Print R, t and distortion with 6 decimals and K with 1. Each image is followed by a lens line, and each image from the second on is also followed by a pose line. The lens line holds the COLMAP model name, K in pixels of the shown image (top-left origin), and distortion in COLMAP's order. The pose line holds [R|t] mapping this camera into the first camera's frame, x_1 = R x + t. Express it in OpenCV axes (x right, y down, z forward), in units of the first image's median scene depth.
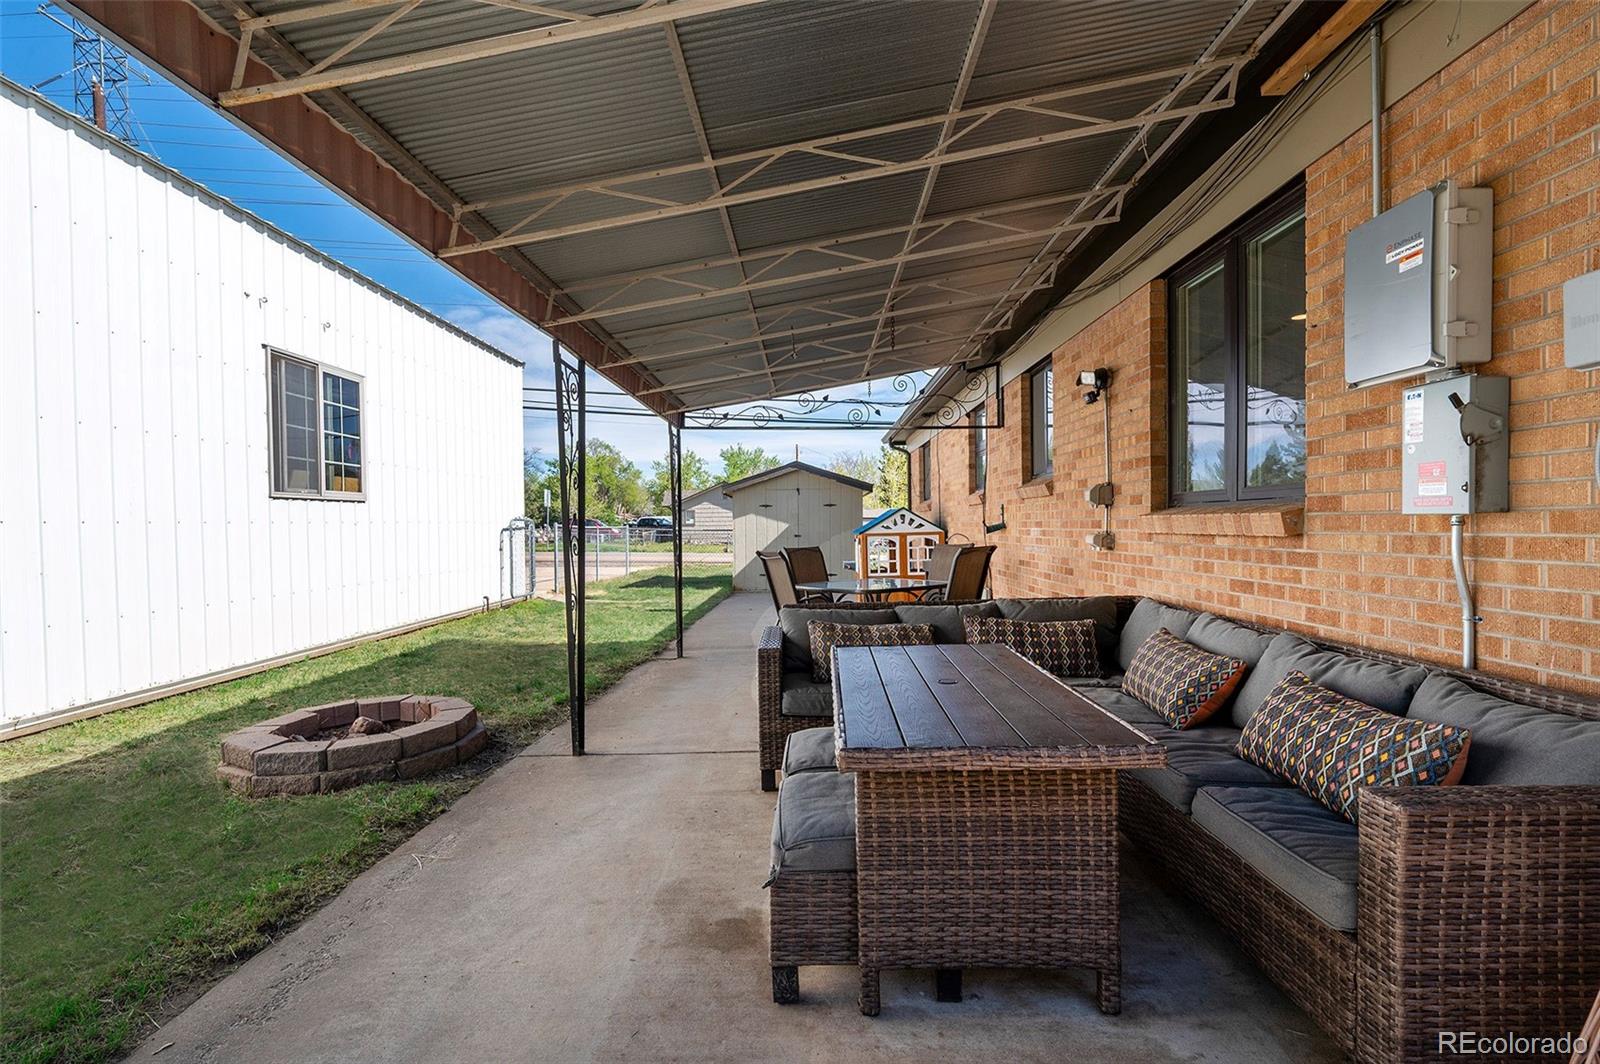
lens RADIAL K [[740.6, 0, 800.0], [0, 740.6, 532.0], [0, 0, 1]] dist [-0.003894, -0.000430]
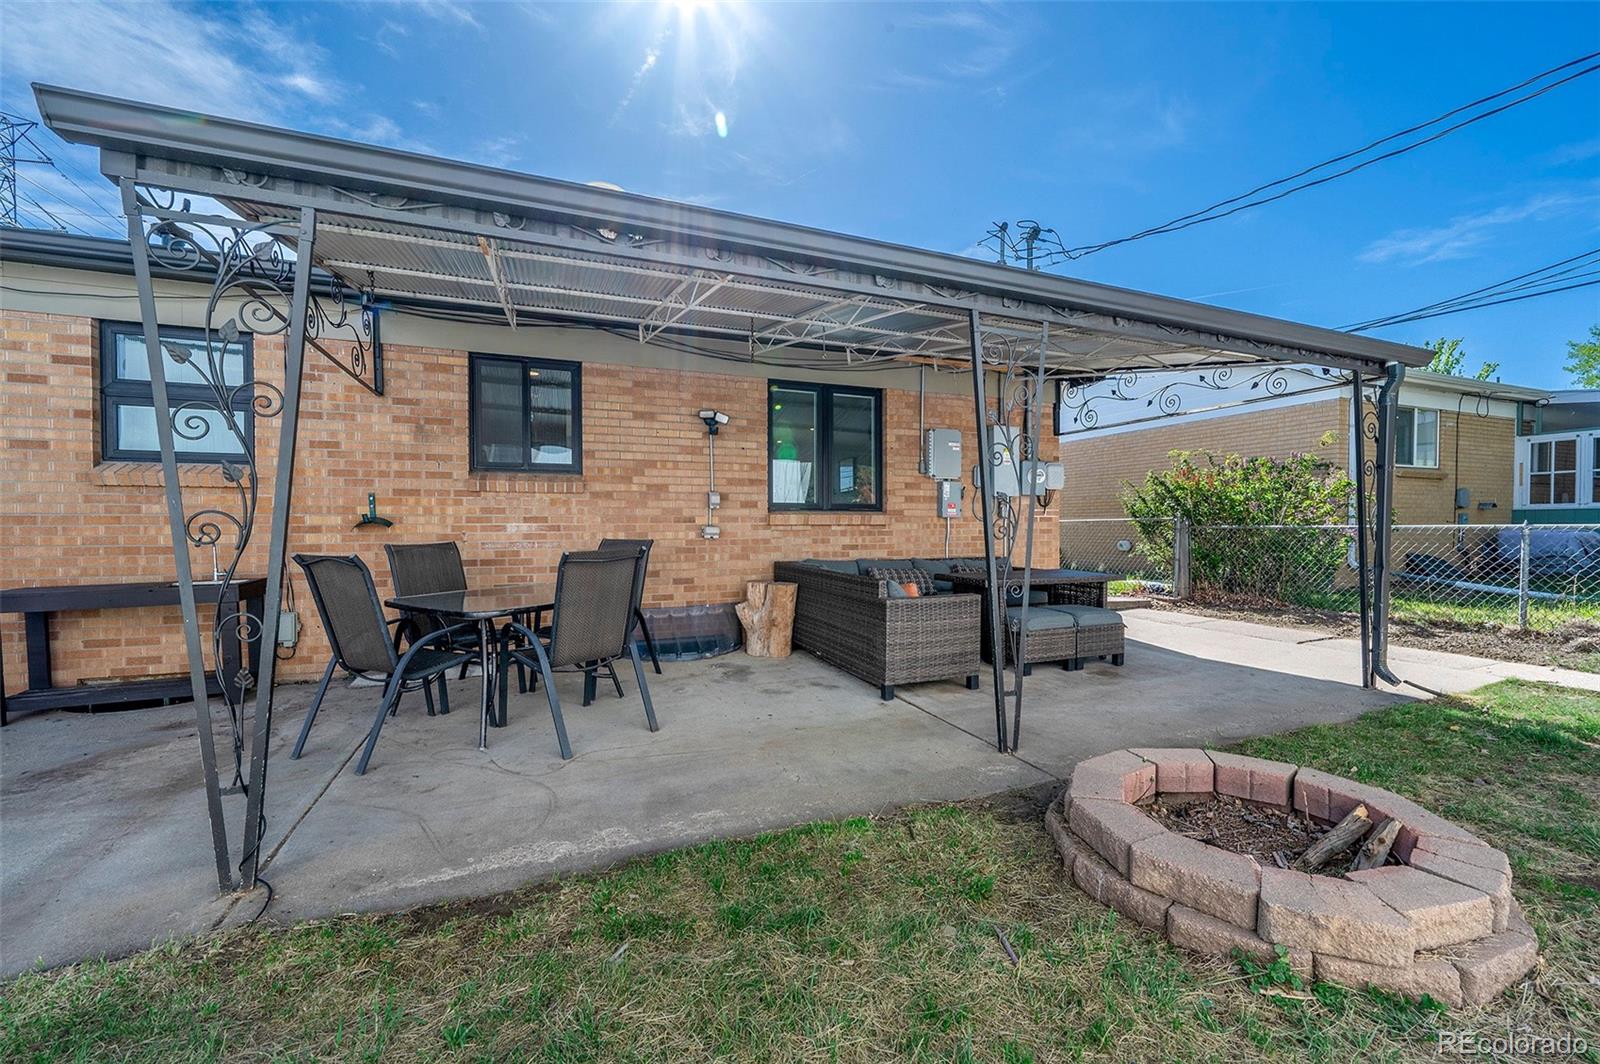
lens RADIAL K [[618.0, 0, 800.0], [0, 618.0, 532.0], [0, 0, 1]] dist [-0.001438, -0.000162]
pose [[-0.374046, 0.002496, 0.927407, -1.378439], [0.017770, 0.999832, 0.004476, 0.018614], [-0.927240, 0.018155, -0.374028, 2.277080]]
